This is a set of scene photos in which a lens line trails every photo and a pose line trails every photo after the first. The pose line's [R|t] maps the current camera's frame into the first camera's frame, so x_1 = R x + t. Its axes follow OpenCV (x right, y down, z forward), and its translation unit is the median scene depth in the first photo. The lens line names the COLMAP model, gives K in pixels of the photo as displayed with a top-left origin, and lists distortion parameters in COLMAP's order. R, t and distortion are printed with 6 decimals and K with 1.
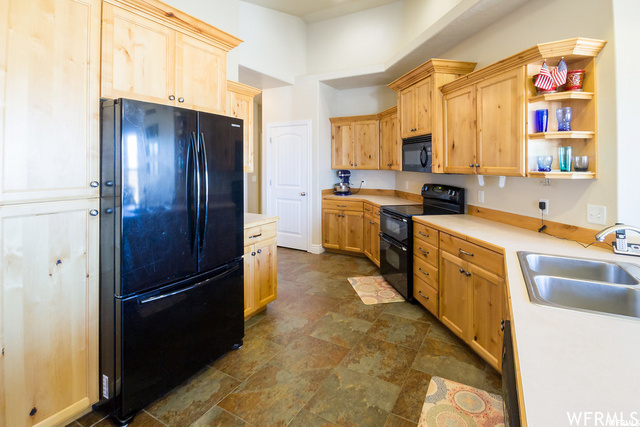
lens RADIAL K [[313.2, 0, 329.0], [0, 313.2, 164.5], [0, 0, 1]] dist [0.002640, -0.003384]
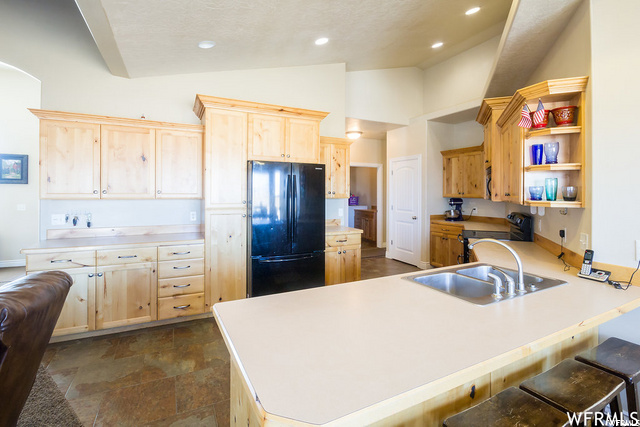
lens RADIAL K [[313.2, 0, 338.9], [0, 313.2, 195.4], [0, 0, 1]] dist [0.002640, -0.003384]
pose [[0.836999, 0.008740, -0.547135, 0.532267], [-0.003402, 0.999936, 0.010768, -0.003212], [0.547194, -0.007152, 0.836975, -0.233480]]
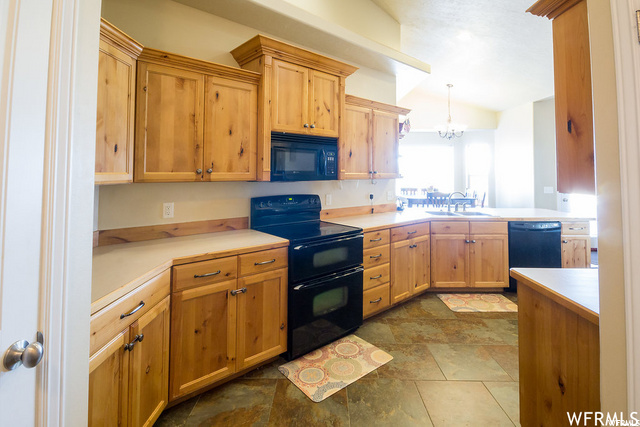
lens RADIAL K [[313.2, 0, 318.8], [0, 313.2, 167.9], [0, 0, 1]] dist [0.002640, -0.003384]
pose [[-0.471177, 0.007890, 0.882003, -0.520408], [-0.004963, 0.999920, -0.011596, 0.001883], [-0.882025, -0.009842, -0.471101, 1.694017]]
